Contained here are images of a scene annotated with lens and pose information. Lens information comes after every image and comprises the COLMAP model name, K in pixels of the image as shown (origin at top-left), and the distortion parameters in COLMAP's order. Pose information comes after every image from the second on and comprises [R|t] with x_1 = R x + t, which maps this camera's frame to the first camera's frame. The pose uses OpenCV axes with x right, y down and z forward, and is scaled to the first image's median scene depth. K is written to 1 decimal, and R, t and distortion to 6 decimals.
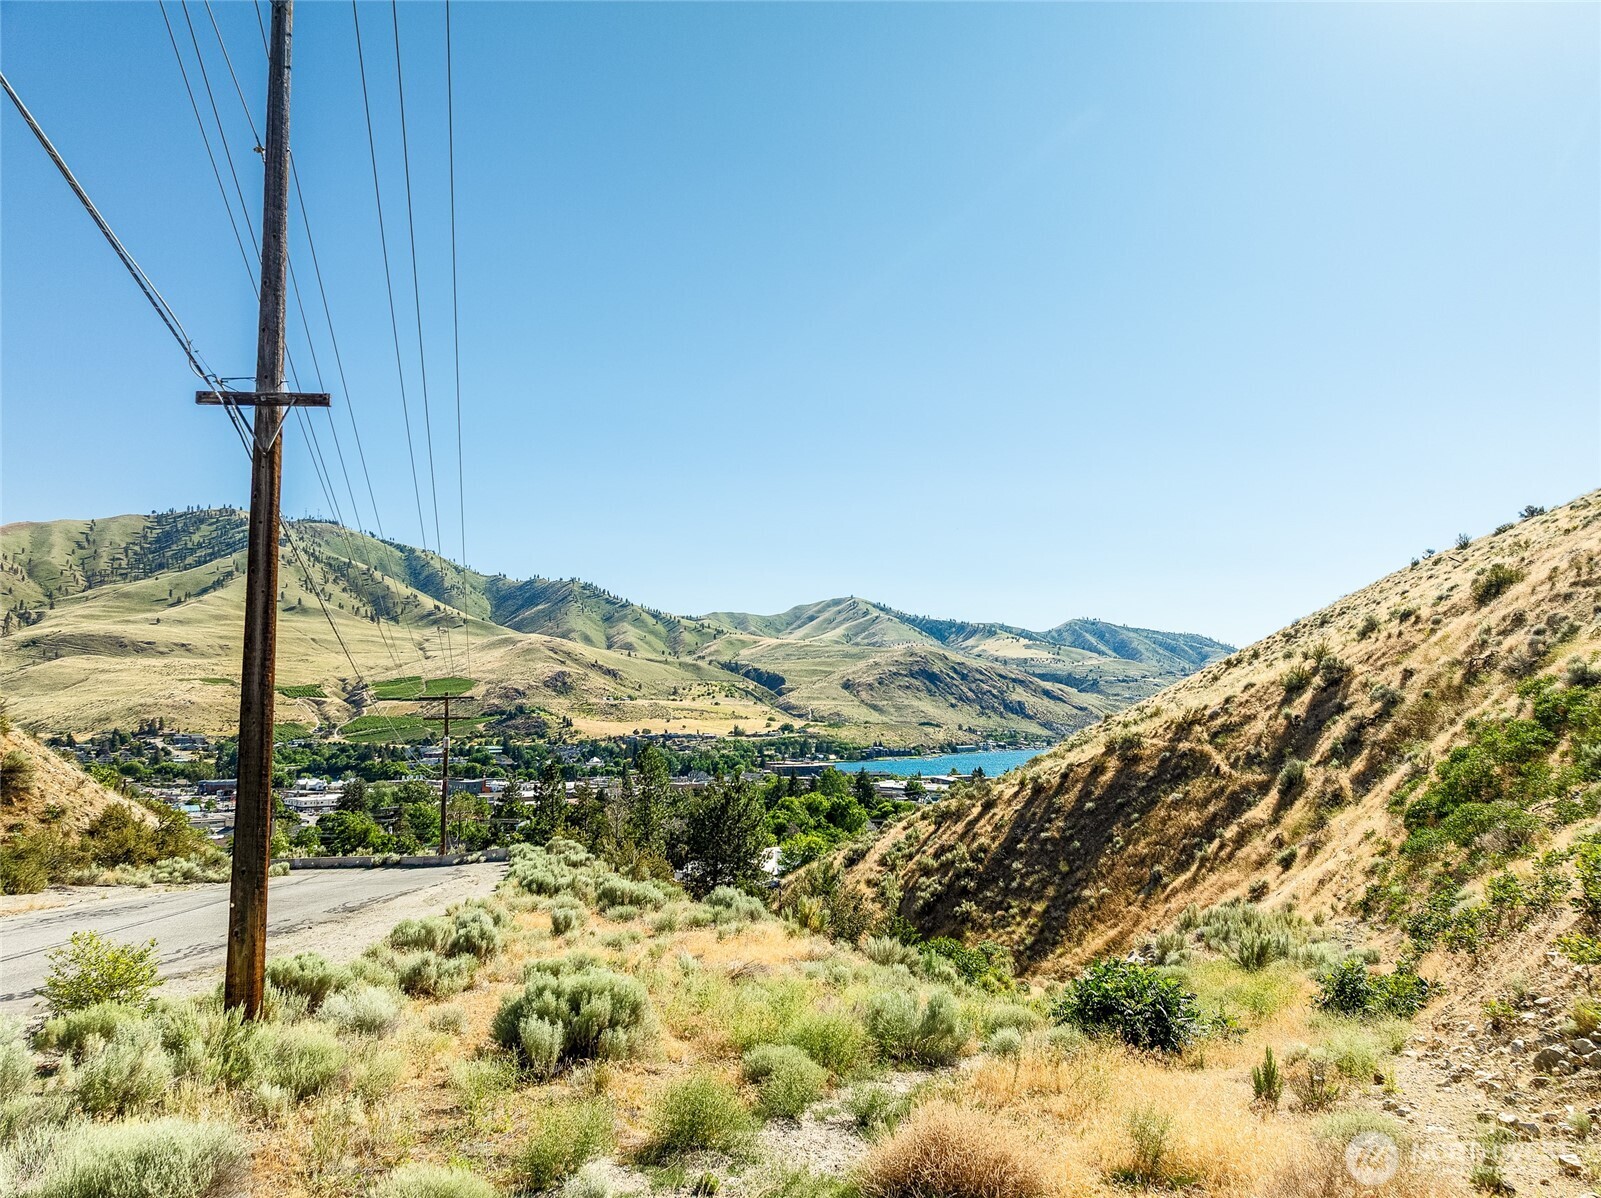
lens RADIAL K [[1124.1, 0, 806.0], [0, 1124.1, 598.8], [0, 0, 1]] dist [-0.024058, 0.006781]
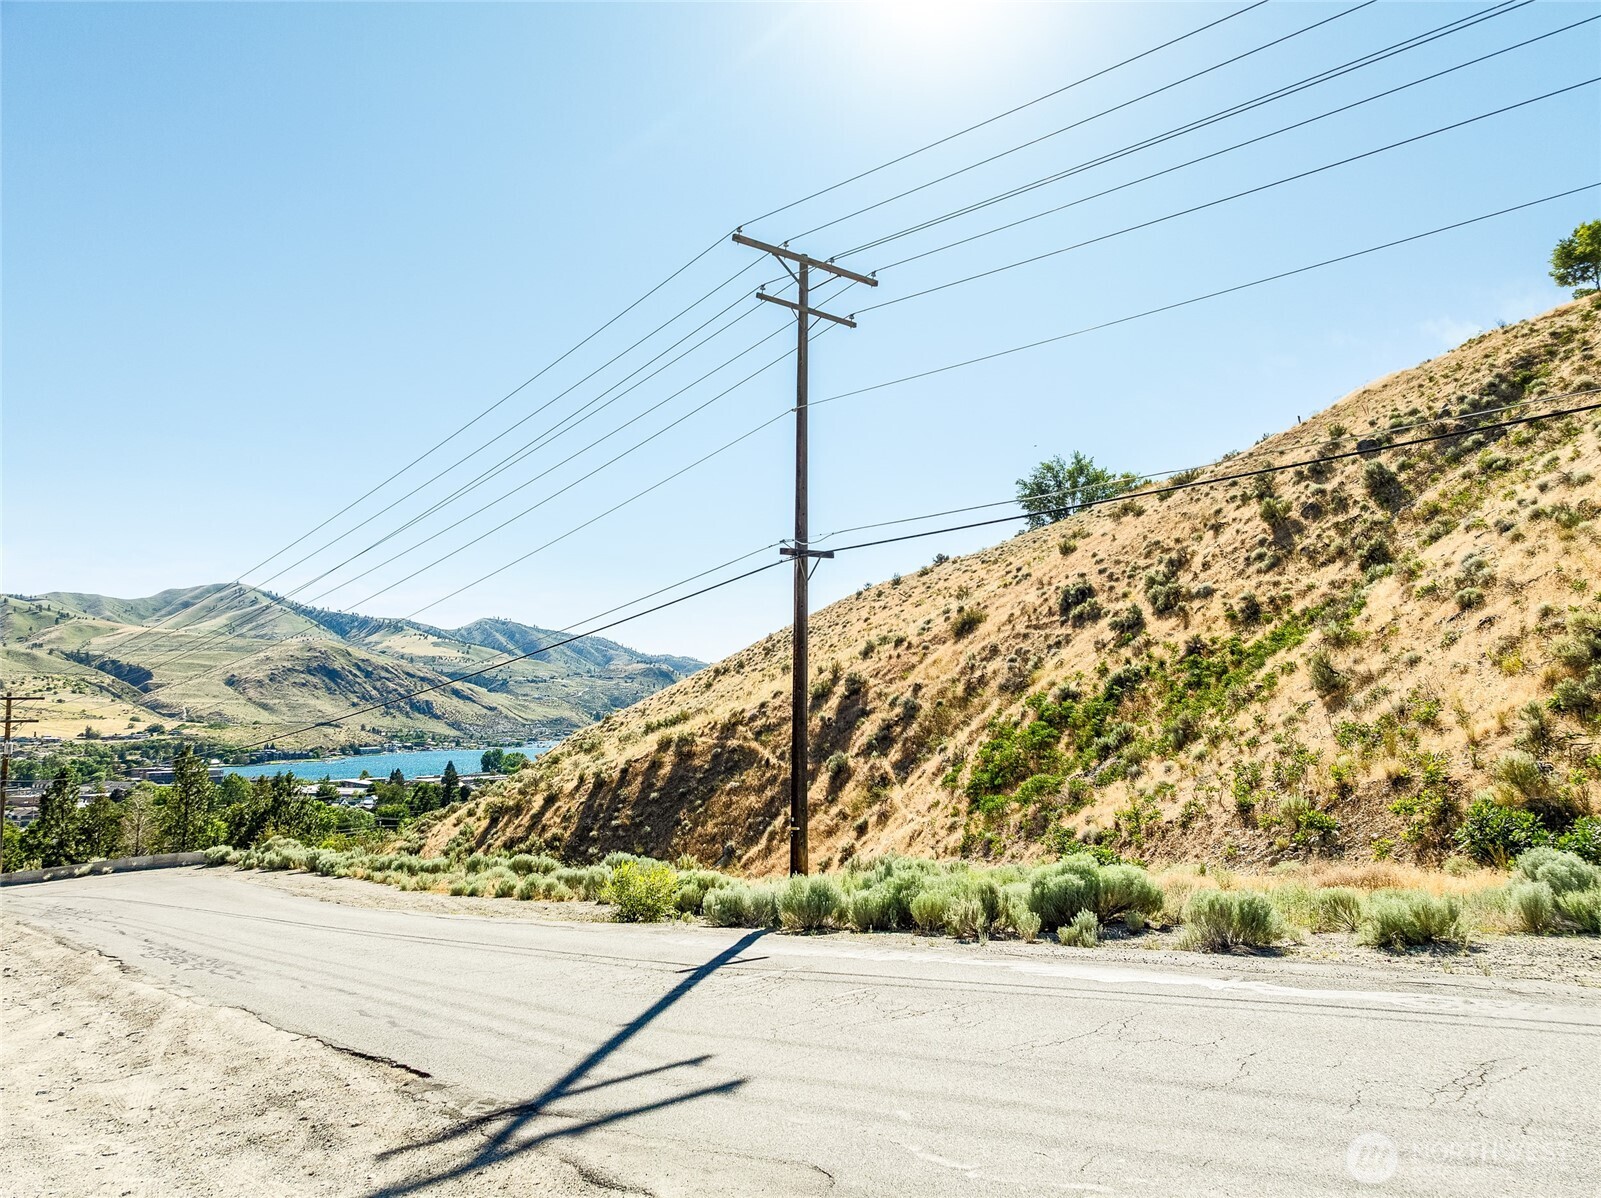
lens RADIAL K [[1124.1, 0, 806.0], [0, 1124.1, 598.8], [0, 0, 1]] dist [-0.024058, 0.006781]
pose [[0.868828, 0.050382, 0.492543, -0.164499], [-0.050427, 0.998641, -0.013200, -0.009483], [-0.492539, -0.013369, 0.870188, -0.071732]]
